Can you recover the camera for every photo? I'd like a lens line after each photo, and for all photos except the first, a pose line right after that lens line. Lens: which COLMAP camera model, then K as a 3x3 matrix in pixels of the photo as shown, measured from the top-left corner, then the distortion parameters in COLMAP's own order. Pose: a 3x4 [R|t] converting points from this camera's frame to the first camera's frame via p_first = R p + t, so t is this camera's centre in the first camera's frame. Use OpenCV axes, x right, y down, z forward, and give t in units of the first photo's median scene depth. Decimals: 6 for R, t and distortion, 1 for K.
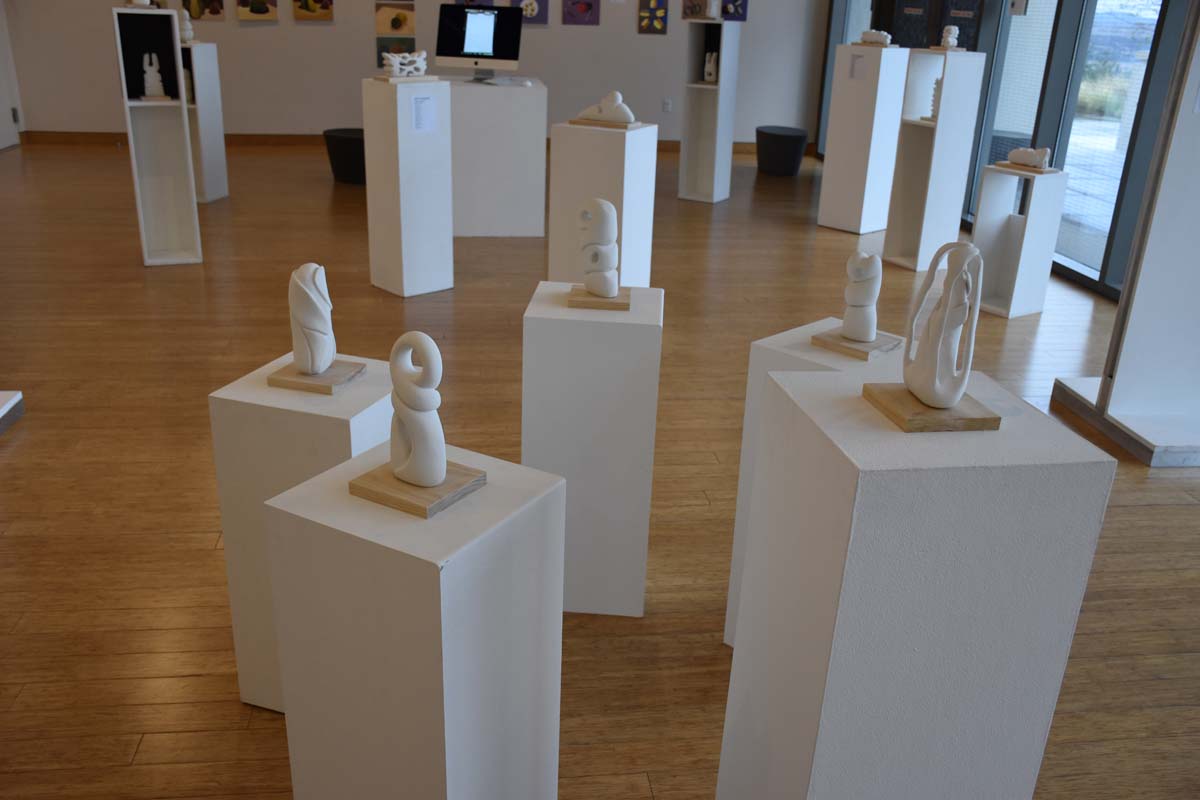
lens RADIAL K [[1051.1, 0, 599.4], [0, 1051.1, 398.2], [0, 0, 1]] dist [-0.109762, 0.157185]
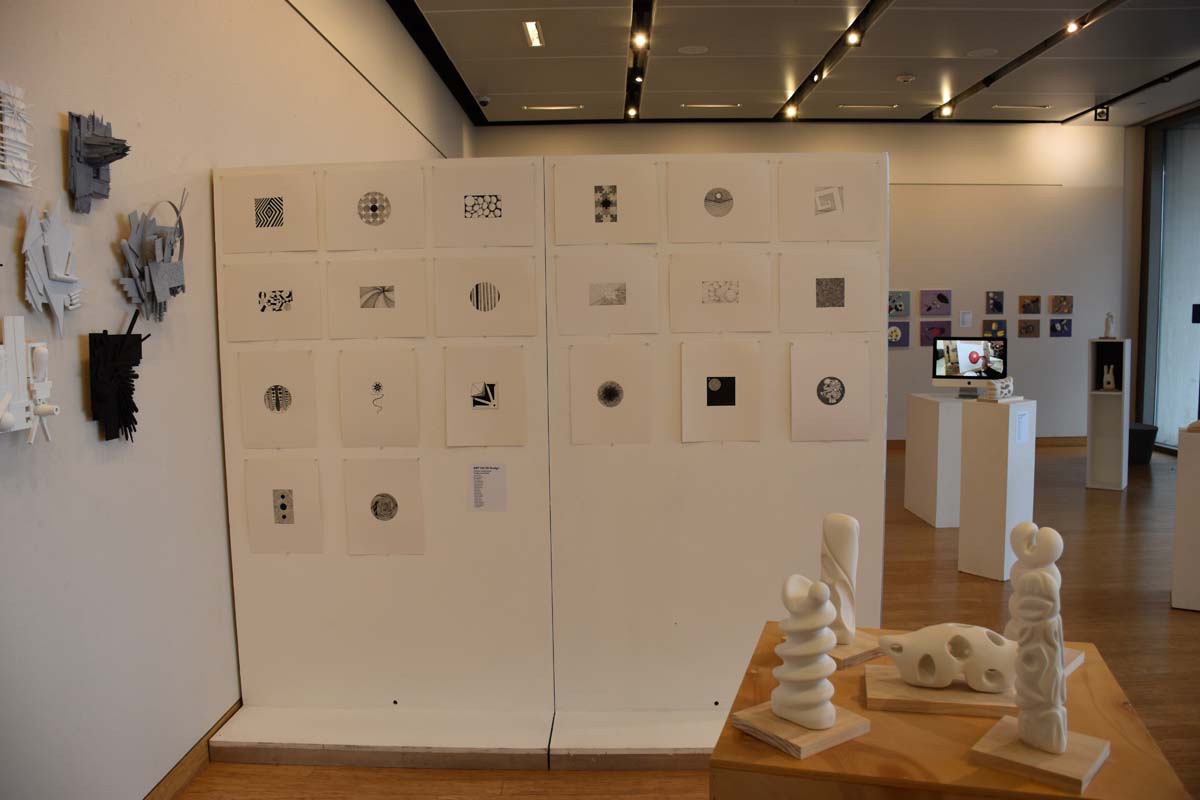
lens RADIAL K [[935.0, 0, 602.9], [0, 935.0, 404.5], [0, 0, 1]] dist [-0.148131, 0.100717]
pose [[0.989127, -0.038900, -0.141826, -0.326830], [-0.001627, 0.961429, -0.275048, -0.004721], [0.147055, 0.272288, 0.950912, -0.054320]]
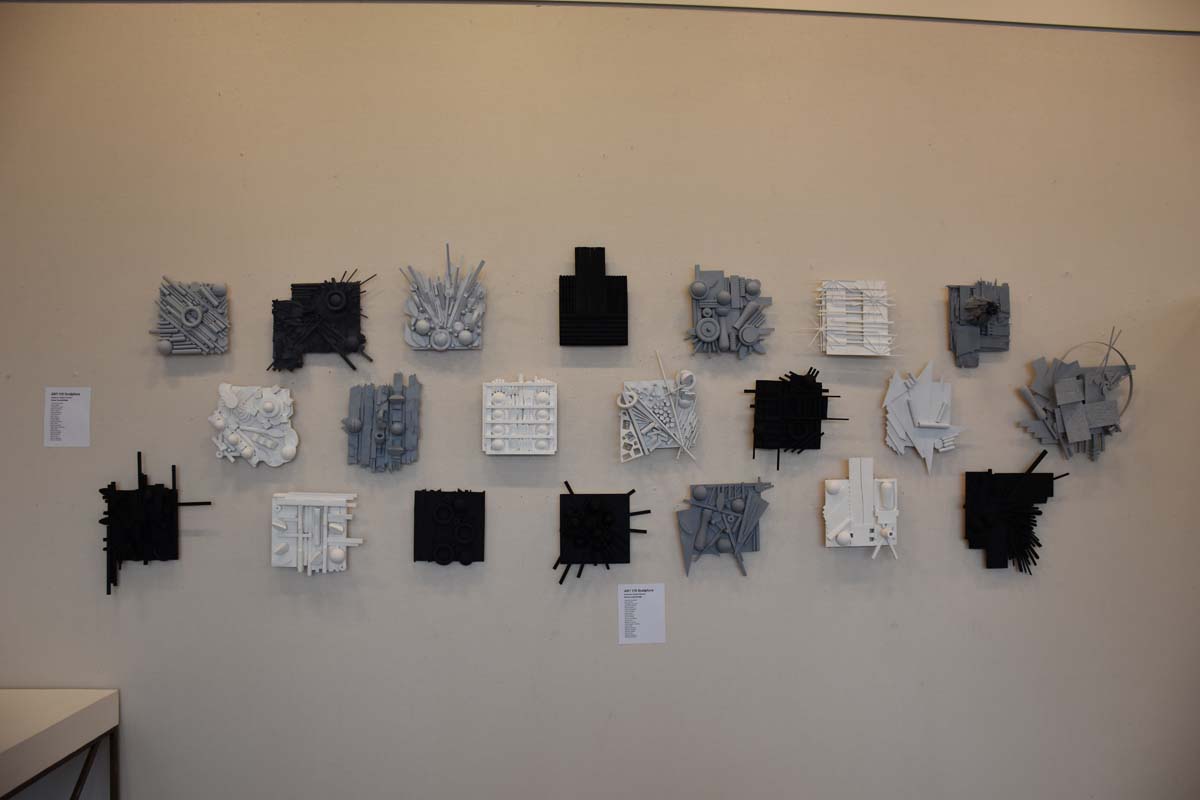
lens RADIAL K [[935.0, 0, 598.8], [0, 935.0, 405.6], [0, 0, 1]] dist [-0.148131, 0.100717]
pose [[-0.063496, -0.093648, -0.993579, -0.170194], [-0.359777, 0.930790, -0.064738, -0.063720], [0.930875, 0.353356, -0.092793, 0.101483]]
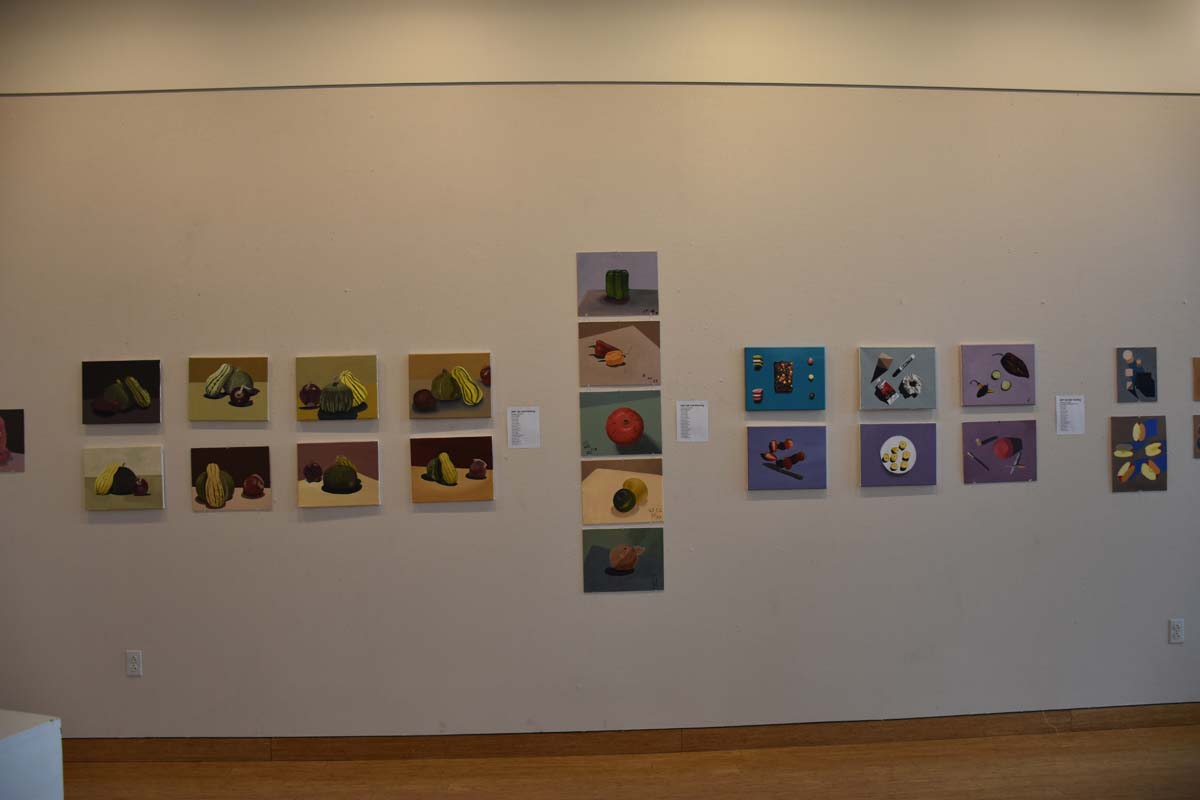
lens RADIAL K [[935.0, 0, 601.5], [0, 935.0, 405.3], [0, 0, 1]] dist [-0.148131, 0.100717]
pose [[0.994516, -0.054493, -0.089266, -0.212802], [0.017447, 0.928015, -0.372134, -0.312807], [0.103119, 0.368536, 0.923876, 0.756978]]
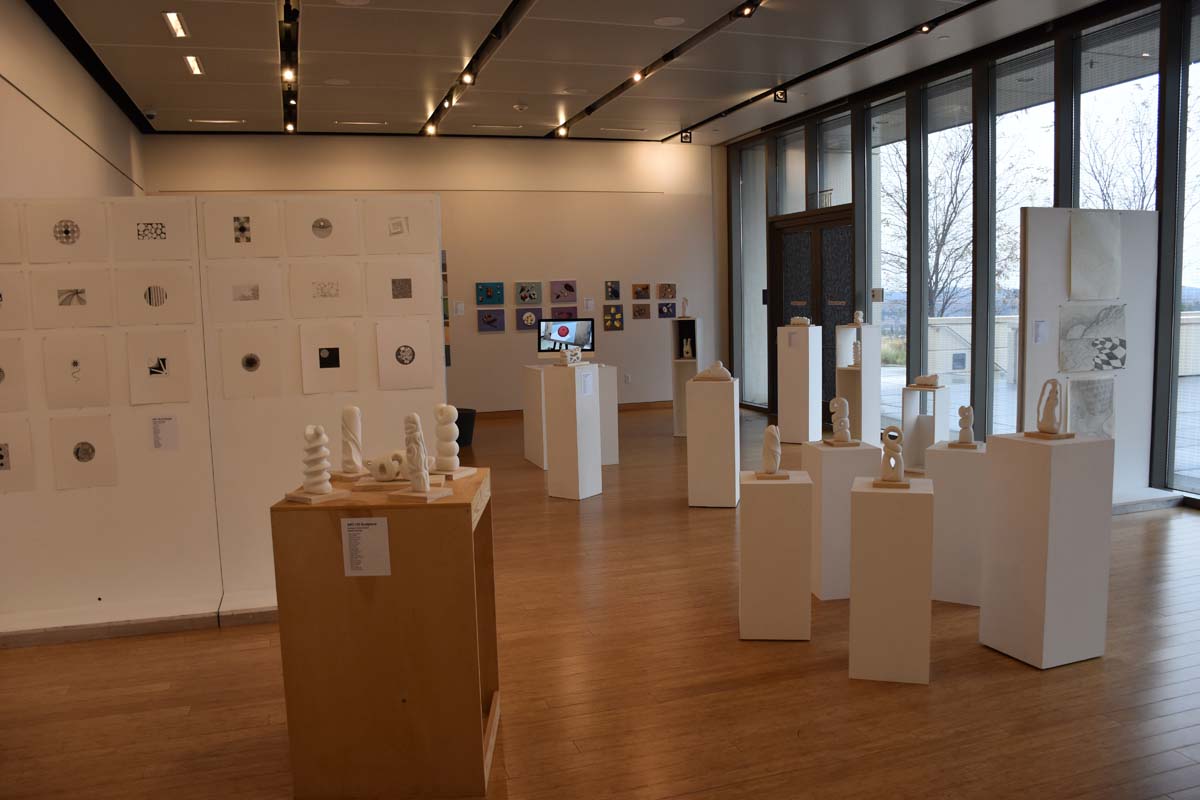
lens RADIAL K [[935.0, 0, 599.9], [0, 935.0, 405.0], [0, 0, 1]] dist [-0.148131, 0.100717]
pose [[0.980832, -0.083345, 0.176131, -0.267067], [0.125648, 0.961405, -0.244770, 0.076327], [-0.148933, 0.262209, 0.953449, -0.249477]]
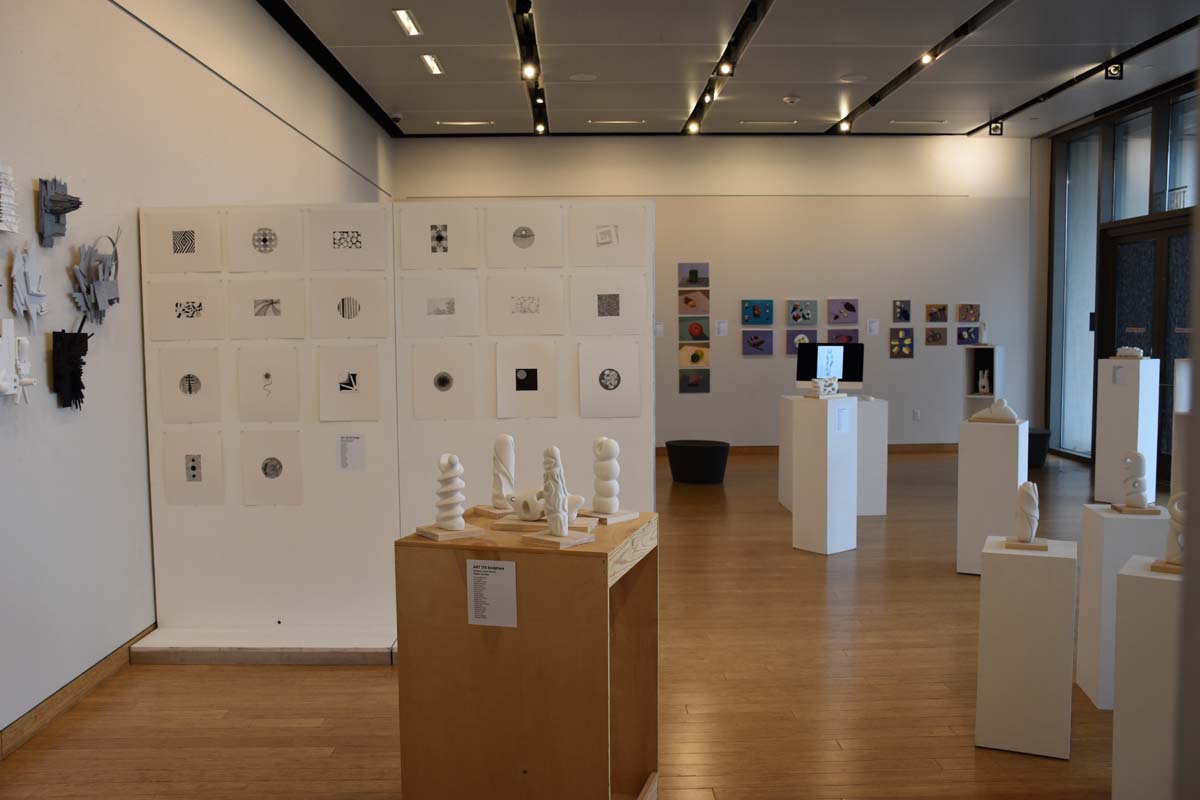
lens RADIAL K [[1051.1, 0, 600.7], [0, 1051.1, 402.3], [0, 0, 1]] dist [-0.109762, 0.157185]
pose [[0.992864, -0.039290, -0.112596, -0.216313], [0.004358, 0.955491, -0.294988, 0.074342], [0.119175, 0.292392, 0.948844, -0.239751]]
